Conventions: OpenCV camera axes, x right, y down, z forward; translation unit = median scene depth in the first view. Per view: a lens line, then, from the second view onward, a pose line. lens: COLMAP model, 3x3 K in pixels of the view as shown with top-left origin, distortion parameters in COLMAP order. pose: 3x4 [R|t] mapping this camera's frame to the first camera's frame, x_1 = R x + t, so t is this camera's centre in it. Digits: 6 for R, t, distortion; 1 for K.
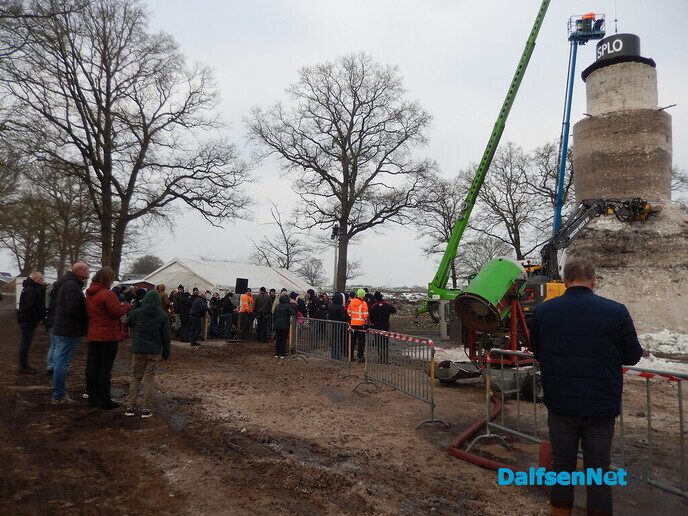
lens RADIAL K [[514.4, 0, 342.2], [0, 514.4, 250.1], [0, 0, 1]] dist [-0.016674, -0.000734]
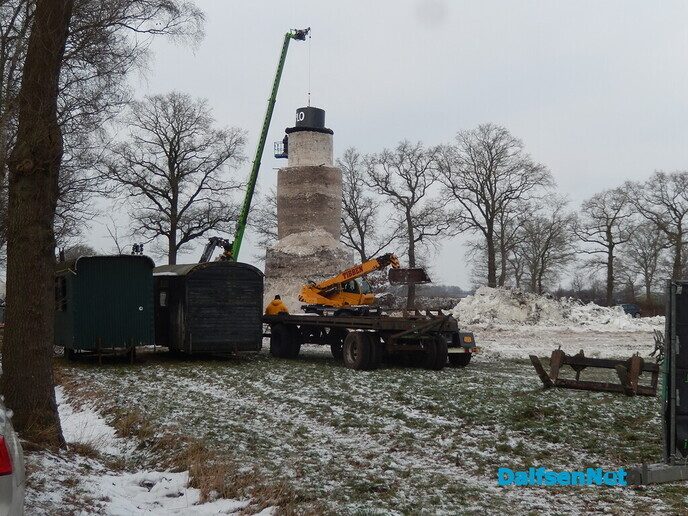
lens RADIAL K [[891.2, 0, 349.7], [0, 891.2, 258.6], [0, 0, 1]] dist [-0.008944, 0.000000]
pose [[0.995580, -0.021343, -0.091462, 0.608557], [0.024853, 0.998991, 0.037418, -0.070110], [0.090572, -0.039526, 0.995105, -0.976327]]
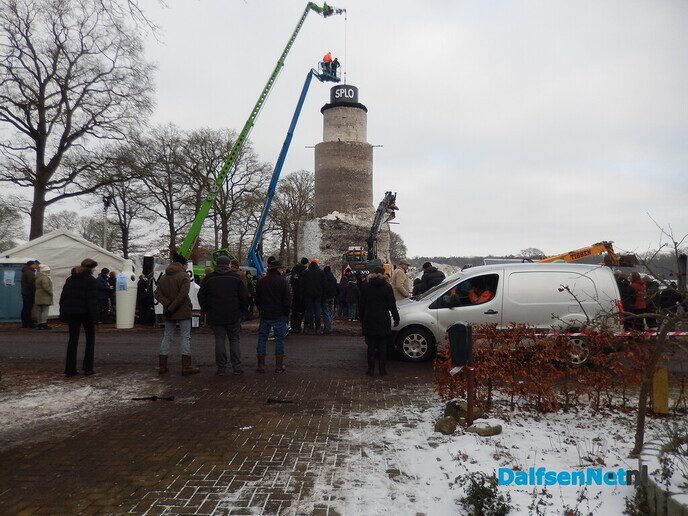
lens RADIAL K [[514.4, 0, 344.9], [0, 514.4, 258.3], [0, 0, 1]] dist [-0.016674, -0.000734]
pose [[0.547502, -0.000388, 0.836804, -0.456021], [-0.066643, 0.996803, 0.044066, -0.004406], [-0.834146, -0.079893, 0.545726, 0.136728]]
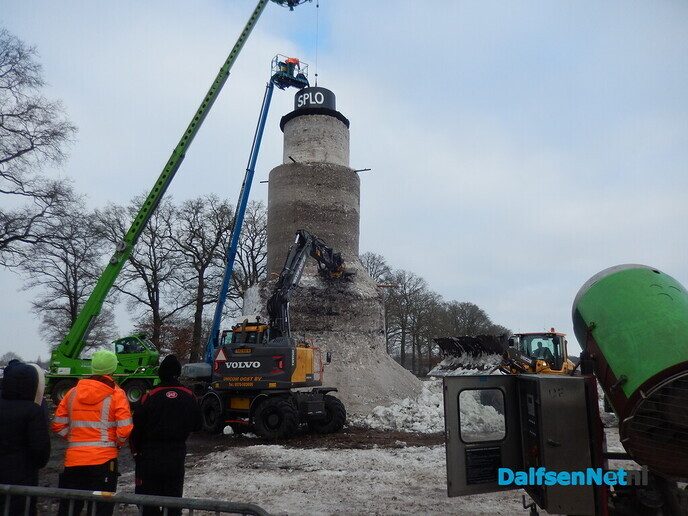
lens RADIAL K [[514.4, 0, 346.8], [0, 514.4, 251.6], [0, 0, 1]] dist [-0.016674, -0.000734]
pose [[0.719545, 0.131125, 0.681954, -0.030464], [-0.039938, 0.988200, -0.147869, 0.017043], [-0.693296, 0.079163, 0.716292, 0.203060]]
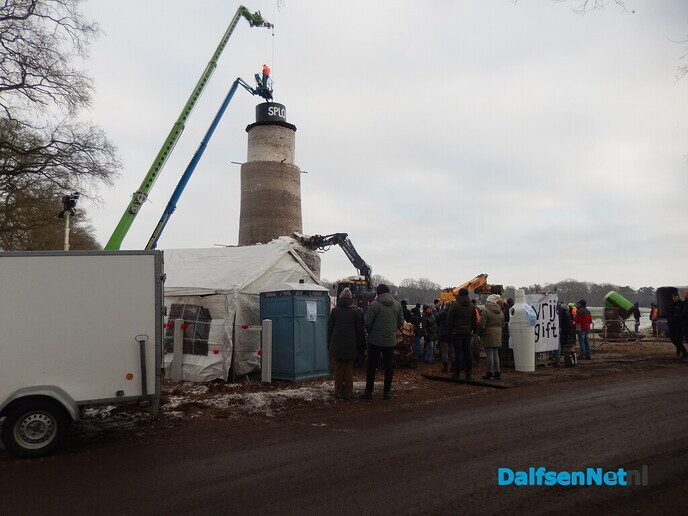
lens RADIAL K [[514.4, 0, 340.8], [0, 514.4, 255.8], [0, 0, 1]] dist [-0.016674, -0.000734]
pose [[-0.041607, 0.056673, 0.997525, -0.547362], [-0.079199, 0.995061, -0.059837, 0.028416], [-0.995990, -0.081492, -0.036913, 0.596938]]
